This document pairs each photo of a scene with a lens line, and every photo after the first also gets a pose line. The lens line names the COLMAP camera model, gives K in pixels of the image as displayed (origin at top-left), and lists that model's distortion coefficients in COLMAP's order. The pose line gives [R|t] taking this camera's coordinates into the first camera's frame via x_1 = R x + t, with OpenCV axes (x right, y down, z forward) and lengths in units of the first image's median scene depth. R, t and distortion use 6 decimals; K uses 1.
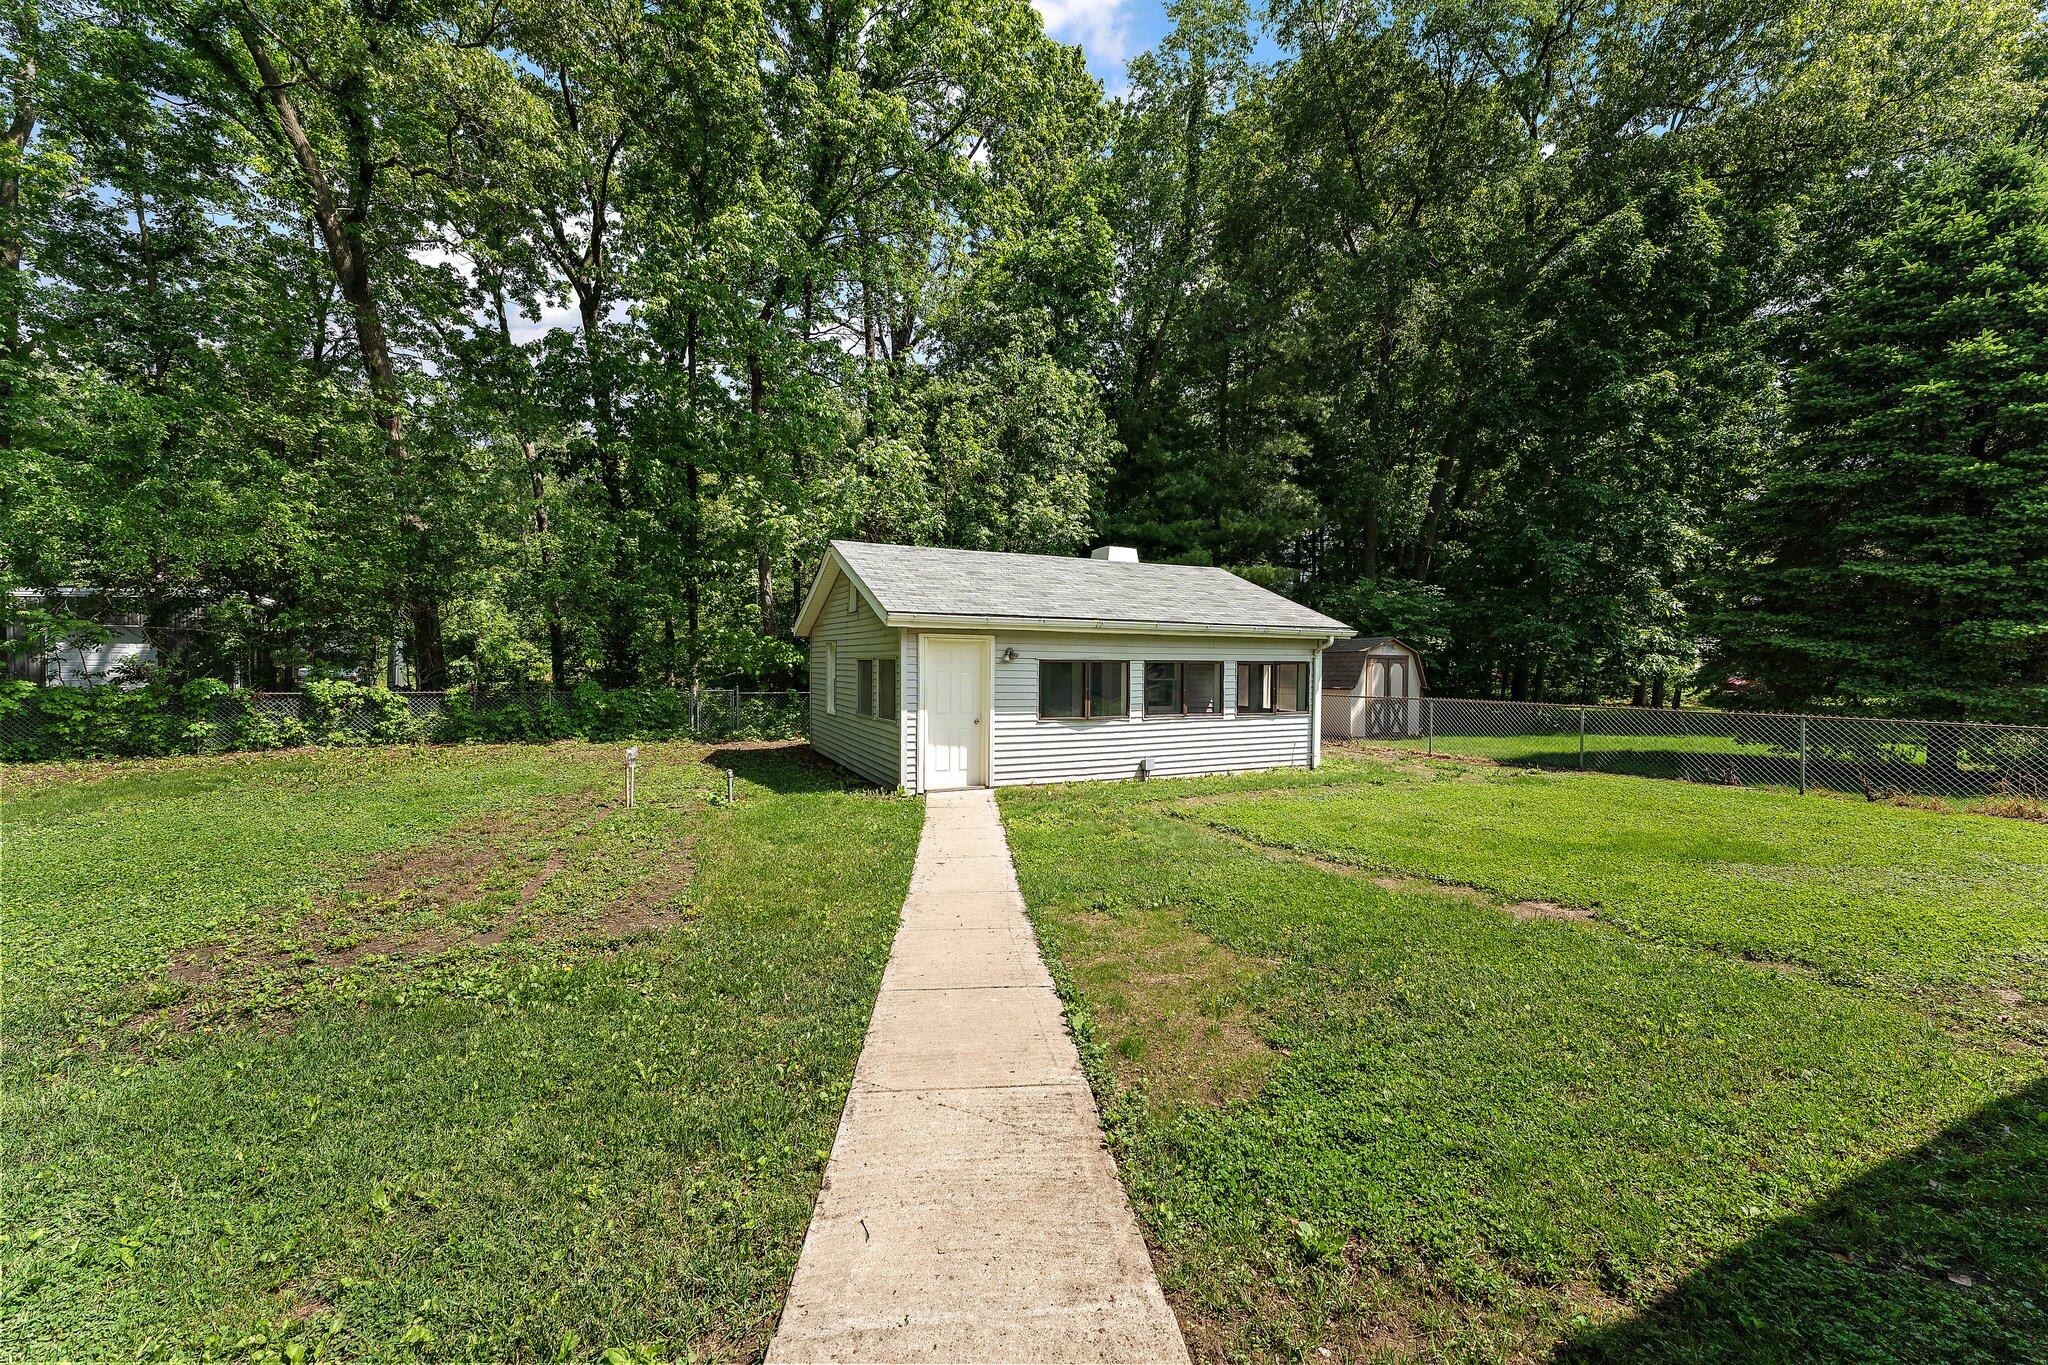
lens RADIAL K [[823.7, 0, 1022.8], [0, 823.7, 677.4], [0, 0, 1]] dist [0.000603, 0.000234]
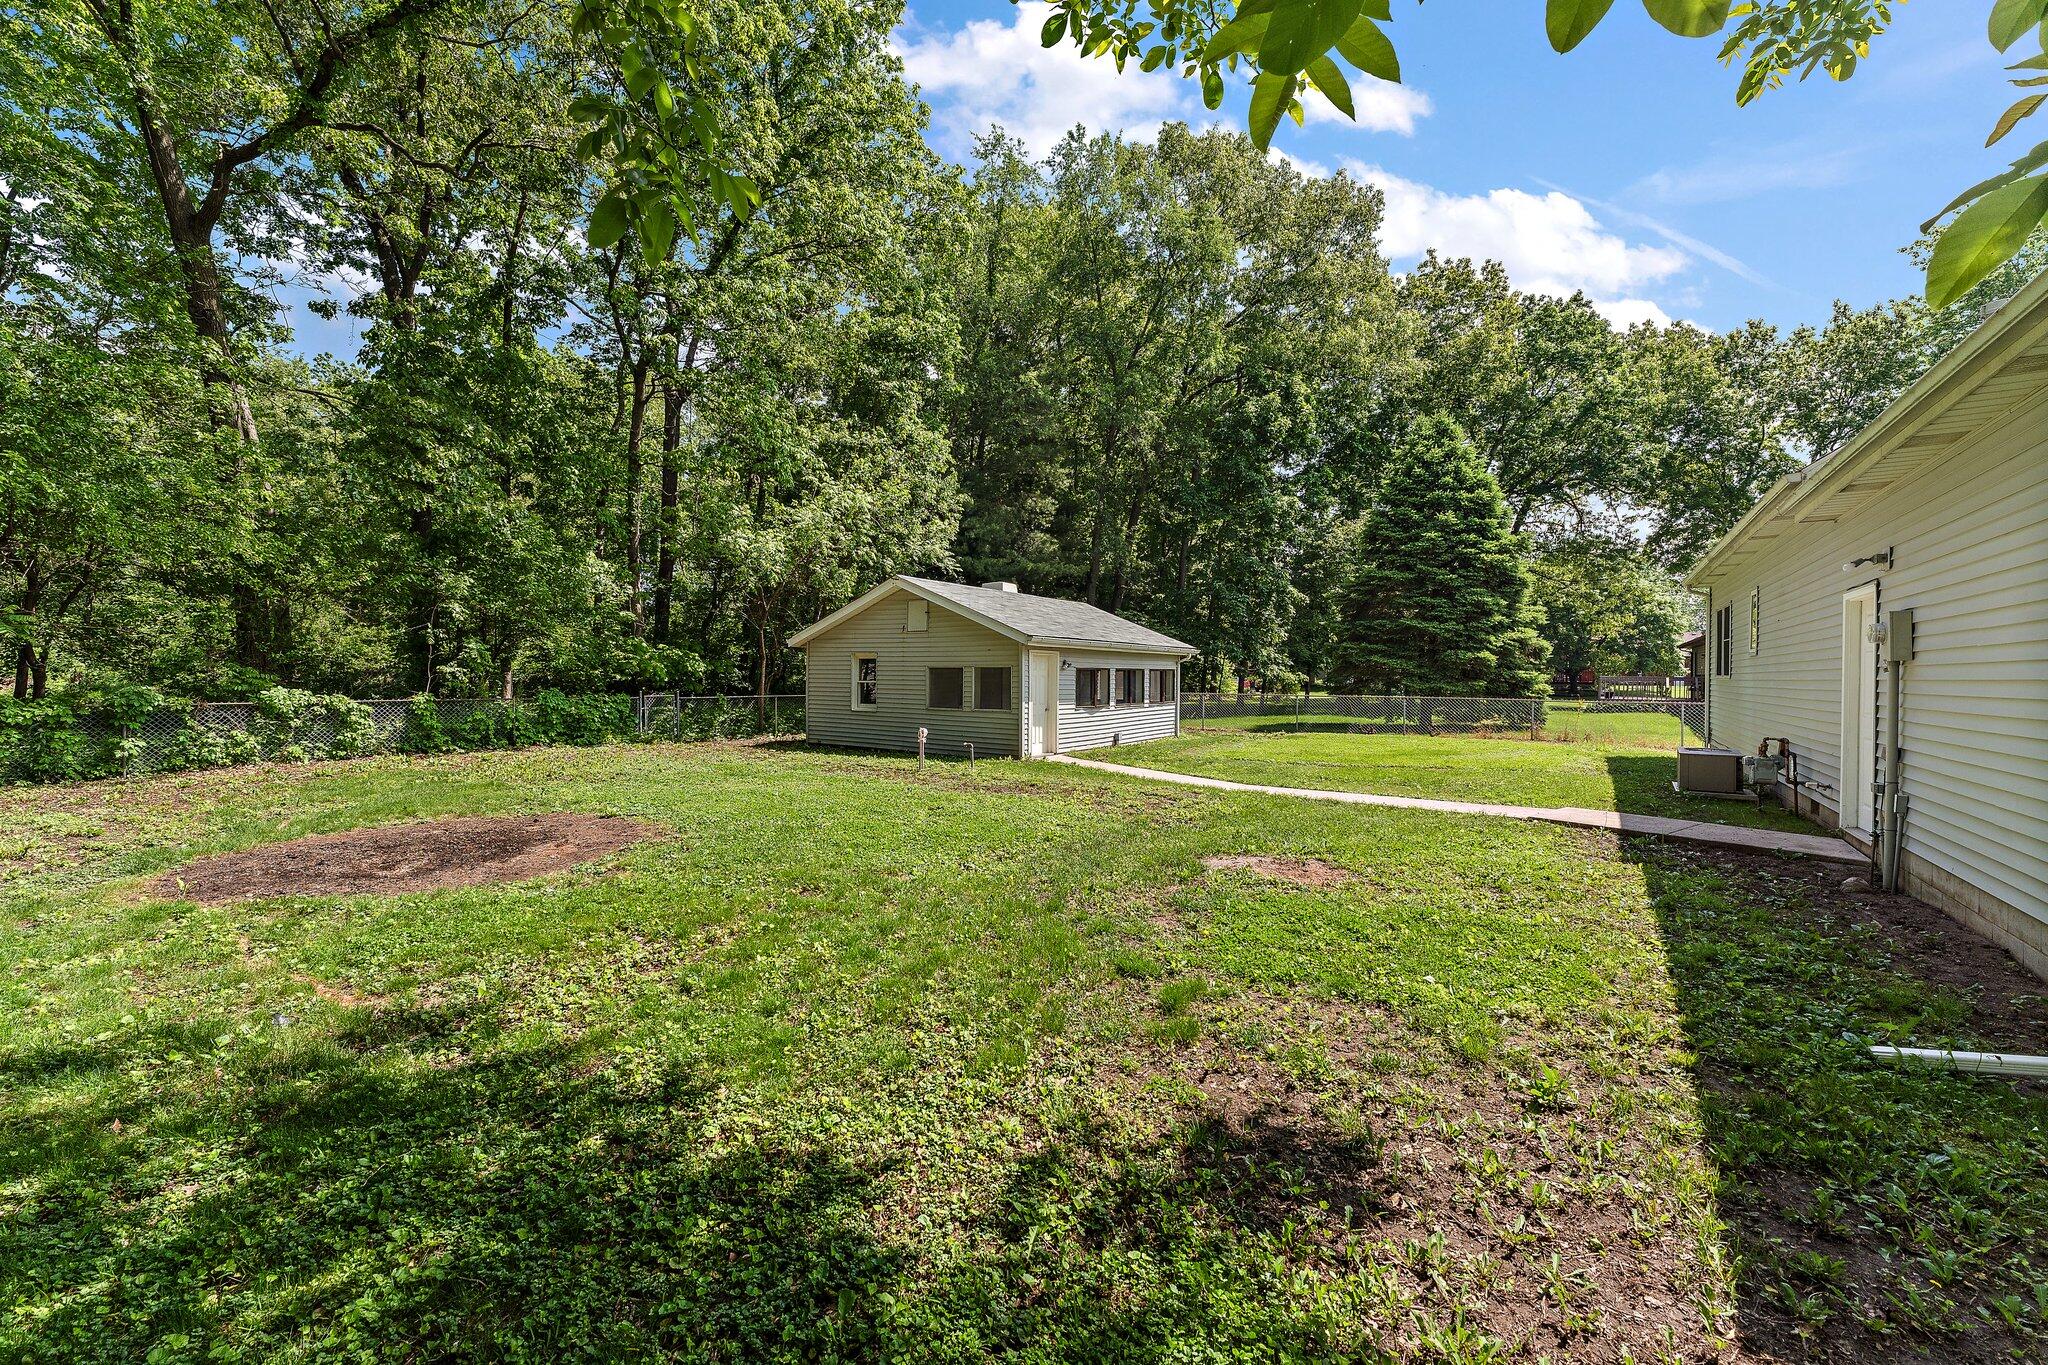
lens RADIAL K [[823.7, 0, 1025.9], [0, 823.7, 681.1], [0, 0, 1]] dist [0.000603, 0.000234]
pose [[0.857712, -0.005165, 0.514105, -0.718617], [0.007526, 0.999969, -0.002510, 0.005398], [-0.514075, 0.006021, 0.857724, -0.199848]]
